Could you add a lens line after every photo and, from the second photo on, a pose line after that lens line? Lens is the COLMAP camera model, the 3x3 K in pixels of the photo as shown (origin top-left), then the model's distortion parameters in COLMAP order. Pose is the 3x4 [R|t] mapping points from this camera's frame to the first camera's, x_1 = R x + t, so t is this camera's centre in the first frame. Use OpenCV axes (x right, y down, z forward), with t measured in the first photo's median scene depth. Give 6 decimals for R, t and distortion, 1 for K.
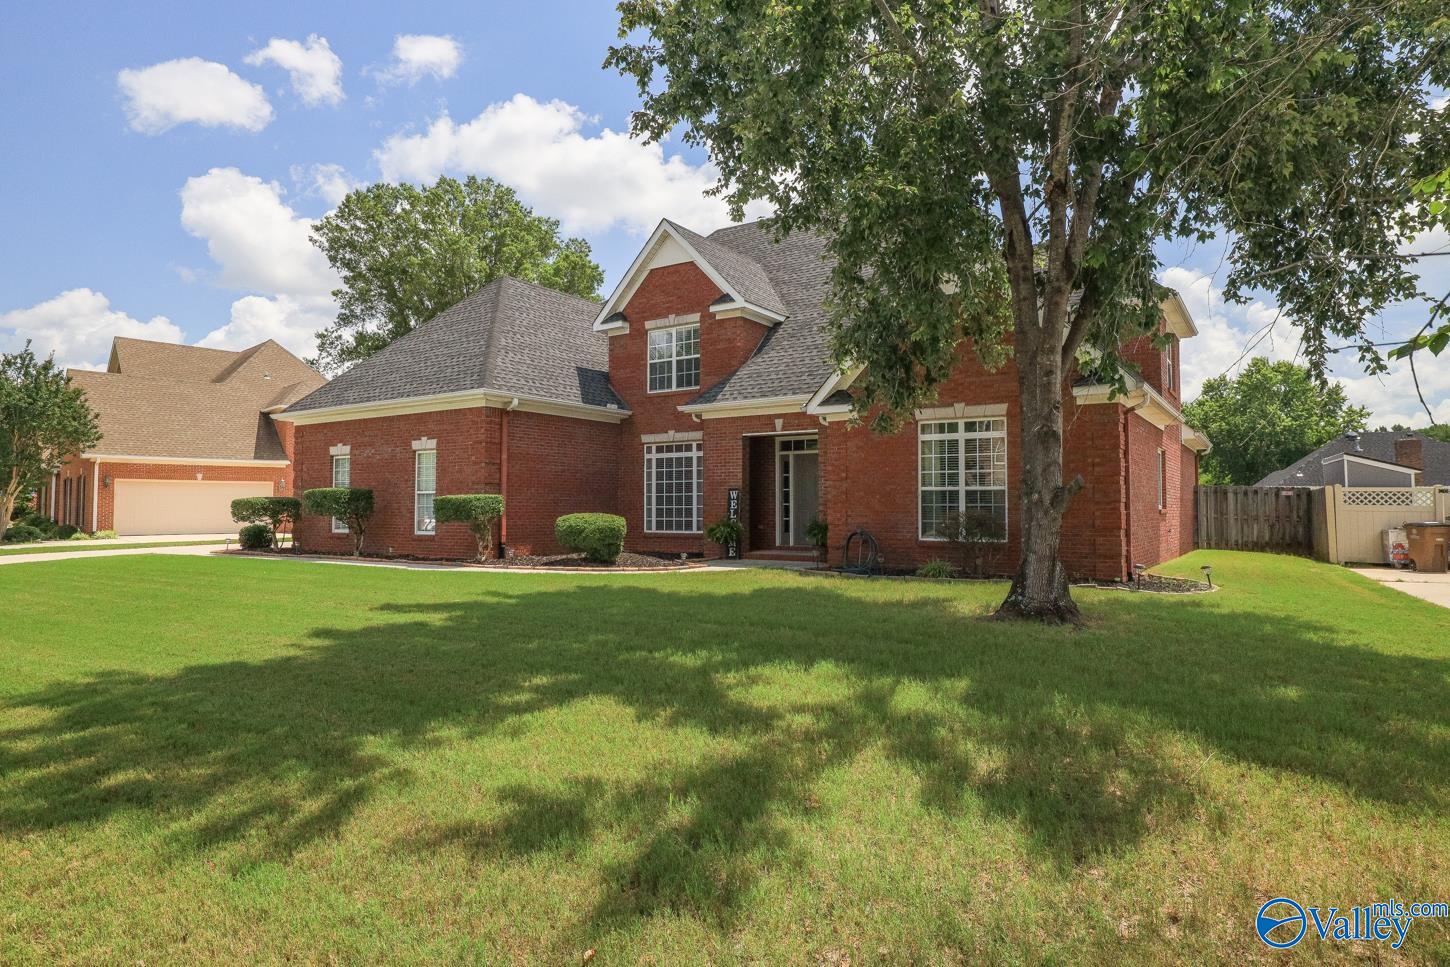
lens RADIAL K [[849.6, 0, 721.0], [0, 849.6, 453.8], [0, 0, 1]] dist [-0.031857, -0.000139]
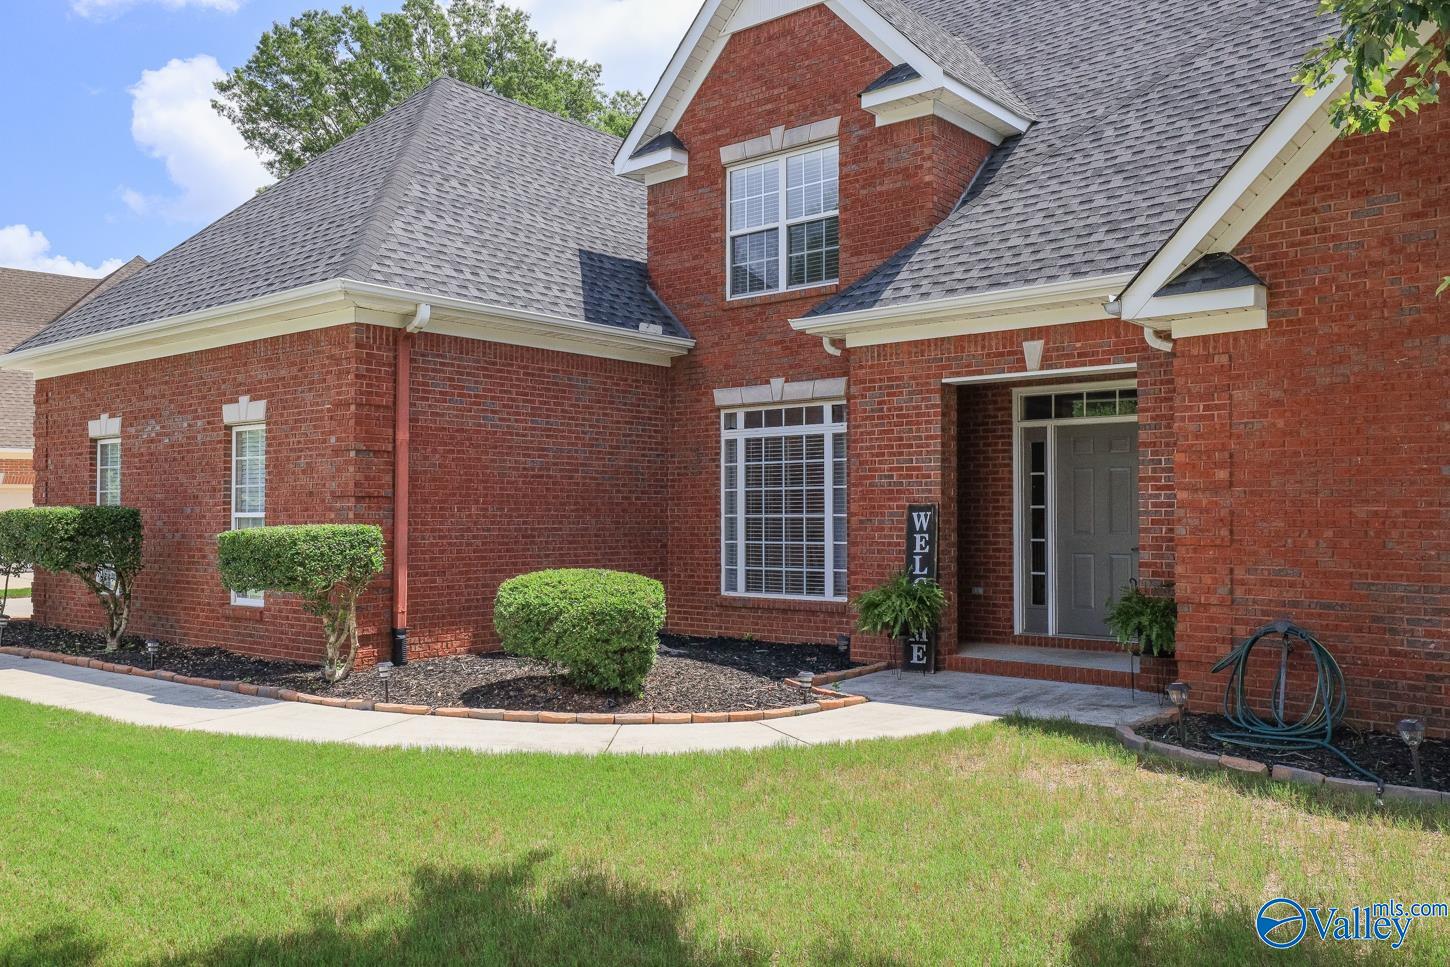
lens RADIAL K [[1190.2, 0, 716.5], [0, 1190.2, 494.0], [0, 0, 1]] dist [-0.012451, -0.001688]
pose [[0.993435, -0.002506, -0.114370, -0.018247], [0.007844, 0.998899, 0.046251, 0.005576], [0.114128, -0.046845, 0.992361, 0.370114]]
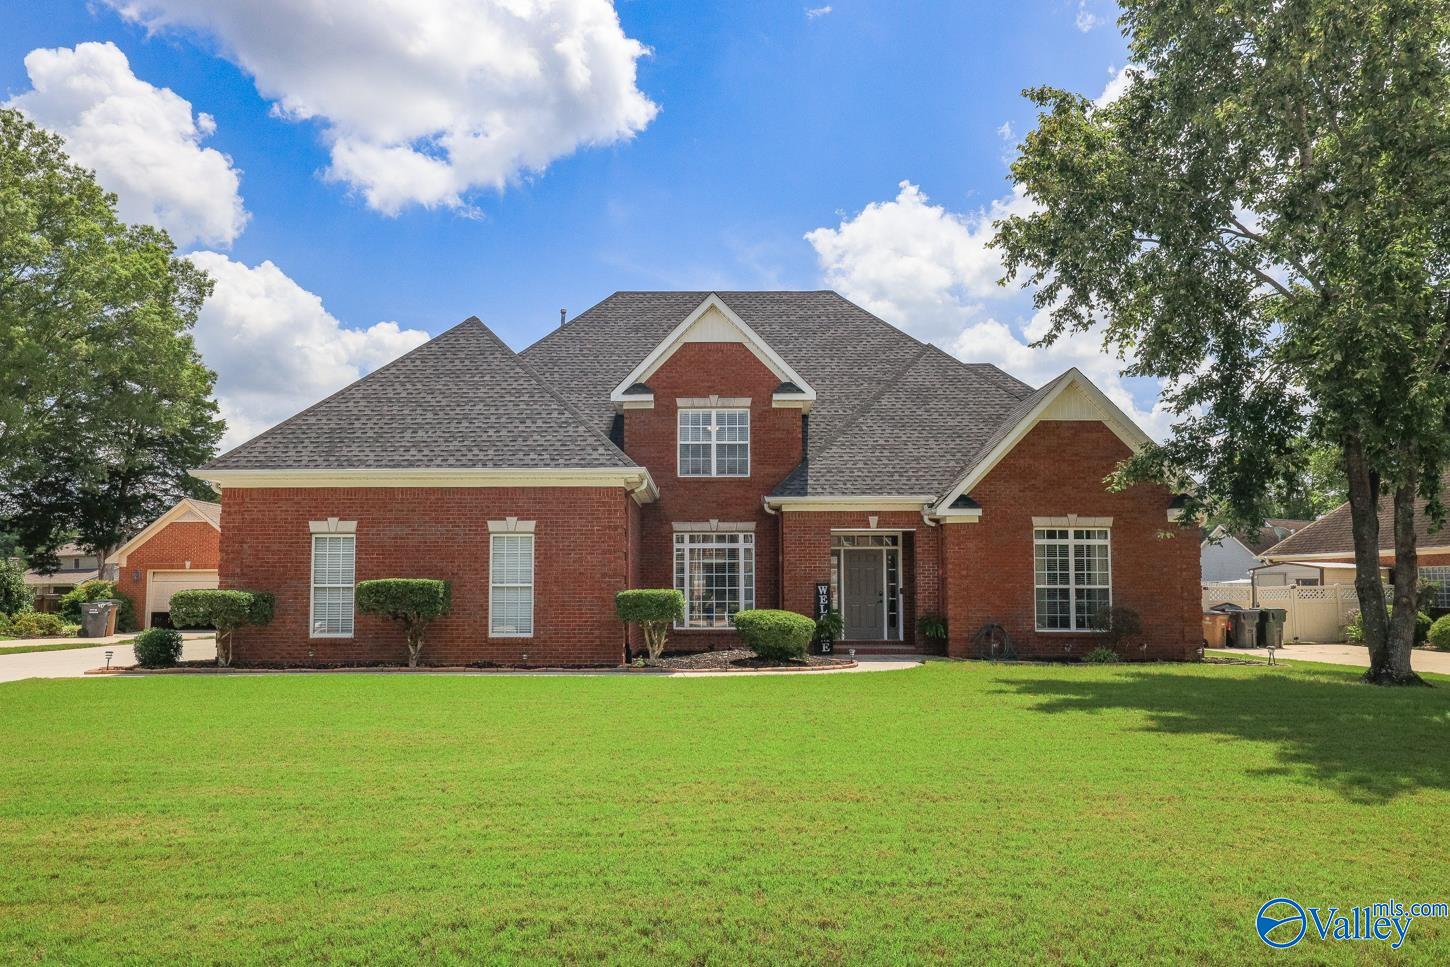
lens RADIAL K [[1022.0, 0, 725.8], [0, 1022.0, 488.0], [0, 0, 1]] dist [-0.011116, 0.005135]
pose [[0.841301, 0.058264, 0.537418, -0.691519], [-0.035804, 0.997997, -0.052149, -0.003972], [-0.539380, 0.024631, 0.841702, 0.050222]]
